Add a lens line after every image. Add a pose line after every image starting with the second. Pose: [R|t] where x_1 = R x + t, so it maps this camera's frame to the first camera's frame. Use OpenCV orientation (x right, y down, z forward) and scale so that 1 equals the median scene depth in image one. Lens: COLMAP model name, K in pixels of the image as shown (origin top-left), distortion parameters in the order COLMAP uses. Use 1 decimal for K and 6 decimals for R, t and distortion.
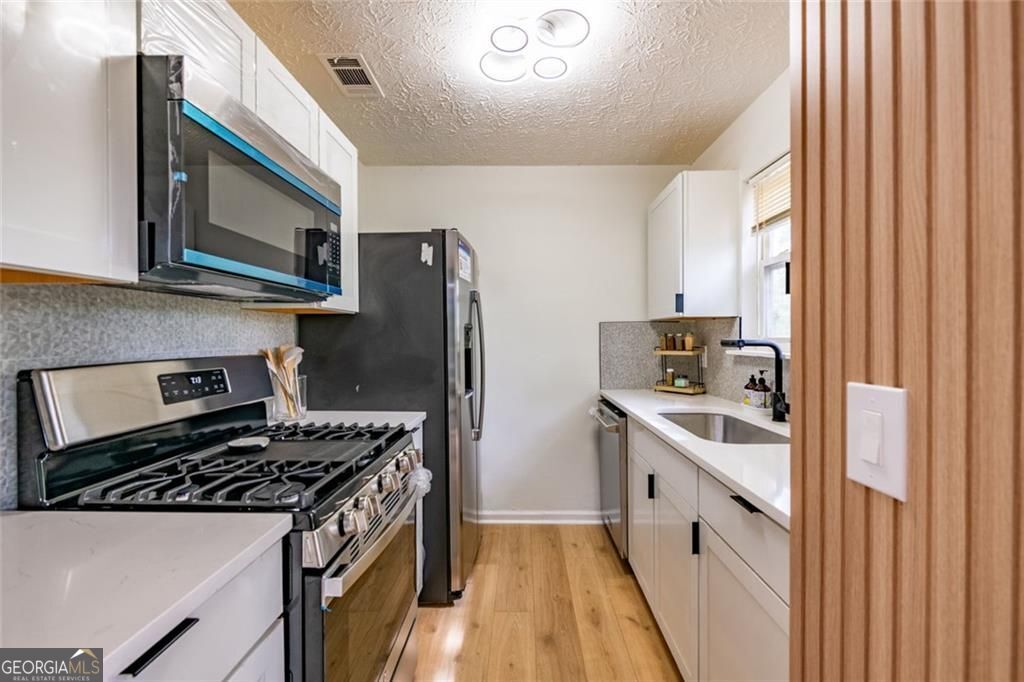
lens RADIAL K [[463.7, 0, 523.4], [0, 463.7, 339.1], [0, 0, 1]] dist [-0.000266, -0.000229]
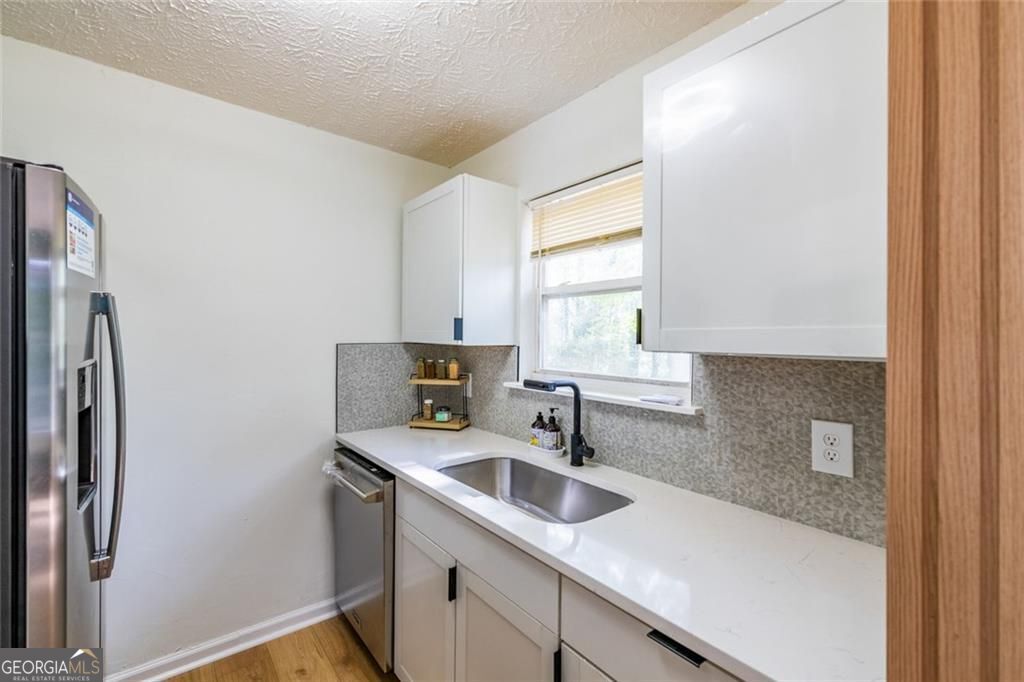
lens RADIAL K [[444.9, 0, 572.4], [0, 444.9, 337.2], [0, 0, 1]] dist [0.003267, 0.000059]
pose [[0.731901, 0.016814, 0.681203, -0.064203], [-0.014498, 0.999853, -0.009102, -0.061972], [-0.681257, -0.003214, 0.732038, 0.285653]]
